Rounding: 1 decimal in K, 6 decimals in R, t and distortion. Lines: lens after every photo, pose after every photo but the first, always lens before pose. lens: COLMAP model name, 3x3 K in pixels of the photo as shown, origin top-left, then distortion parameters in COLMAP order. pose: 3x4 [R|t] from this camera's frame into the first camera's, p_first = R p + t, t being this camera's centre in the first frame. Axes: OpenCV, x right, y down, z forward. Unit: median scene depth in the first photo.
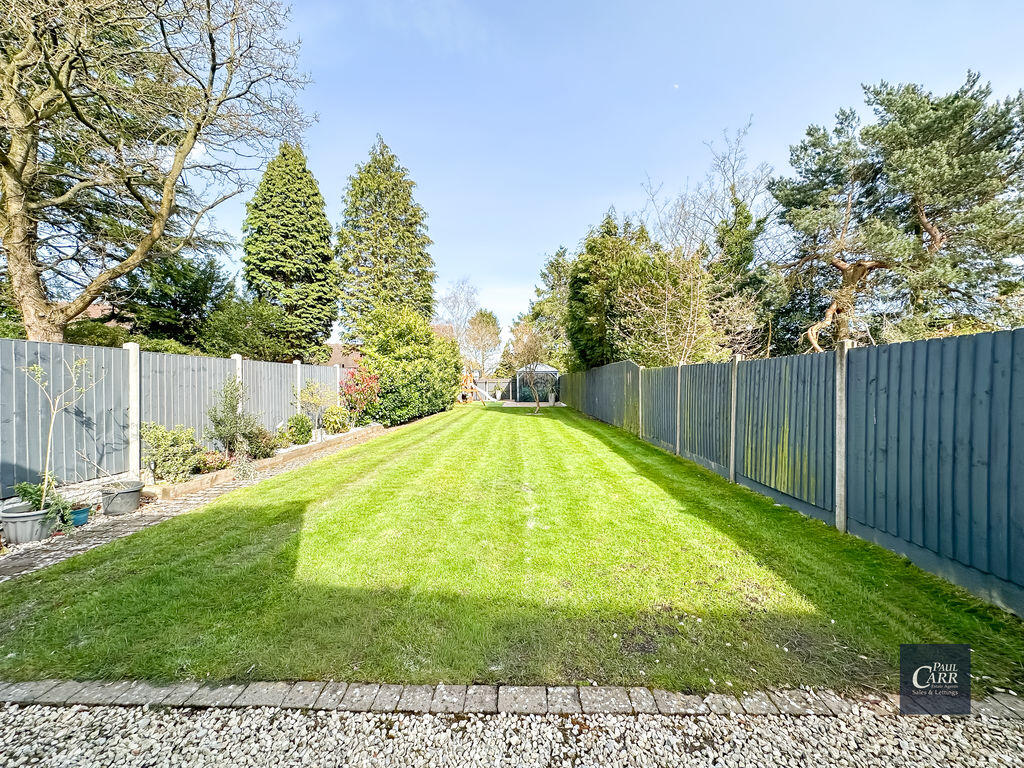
lens RADIAL K [[408.5, 0, 509.5], [0, 408.5, 381.2], [0, 0, 1]] dist [-0.002324, -0.000283]
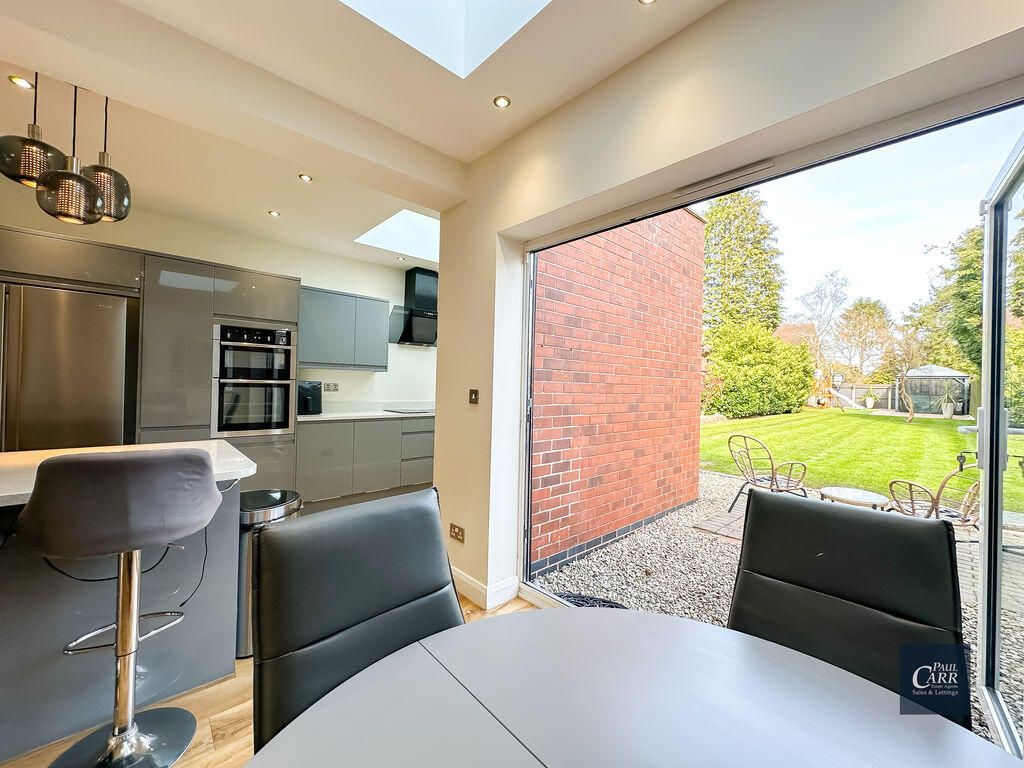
lens RADIAL K [[408.5, 0, 509.5], [0, 408.5, 381.2], [0, 0, 1]] dist [-0.002324, -0.000283]
pose [[0.702631, 0.022986, -0.711183, 0.076426], [-0.026966, 0.999620, 0.005666, 0.004697], [0.711044, 0.015197, 0.702984, -0.243178]]
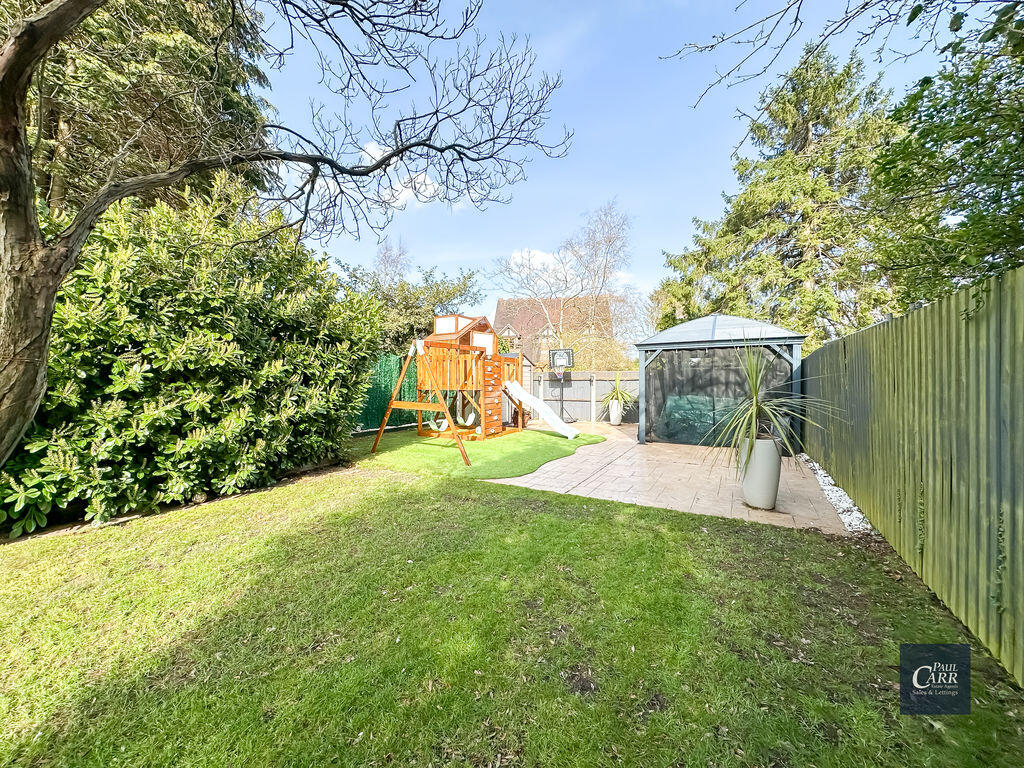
lens RADIAL K [[408.5, 0, 509.5], [0, 408.5, 381.2], [0, 0, 1]] dist [-0.002324, -0.000283]
pose [[0.881529, -0.003943, -0.472113, 0.102700], [0.008271, 0.999941, 0.007092, 0.000029], [0.472057, -0.010156, 0.881510, 0.921204]]
